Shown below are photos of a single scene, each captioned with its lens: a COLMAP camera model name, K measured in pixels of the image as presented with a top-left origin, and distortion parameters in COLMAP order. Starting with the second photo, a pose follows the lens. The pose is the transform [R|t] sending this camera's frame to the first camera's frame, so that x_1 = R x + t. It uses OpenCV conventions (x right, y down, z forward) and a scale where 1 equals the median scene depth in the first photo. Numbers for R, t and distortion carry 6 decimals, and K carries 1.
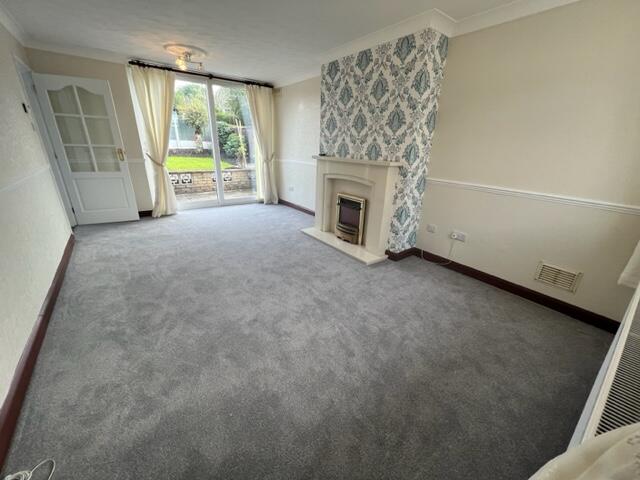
lens RADIAL K [[255.1, 0, 322.0], [0, 255.1, 241.1], [0, 0, 1]] dist [-0.001697, -0.000200]
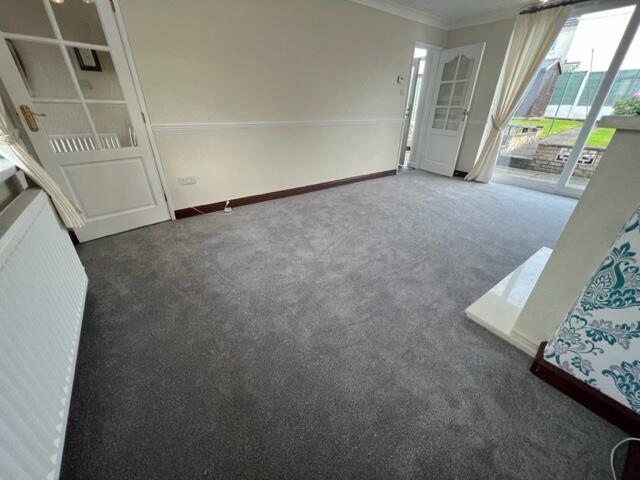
lens RADIAL K [[255.1, 0, 322.0], [0, 255.1, 241.1], [0, 0, 1]] dist [-0.001697, -0.000200]
pose [[-0.011839, 0.438682, -0.898564, 0.466282], [-0.362545, 0.835598, 0.412718, -0.117417], [0.931891, 0.330657, 0.149149, 0.449377]]
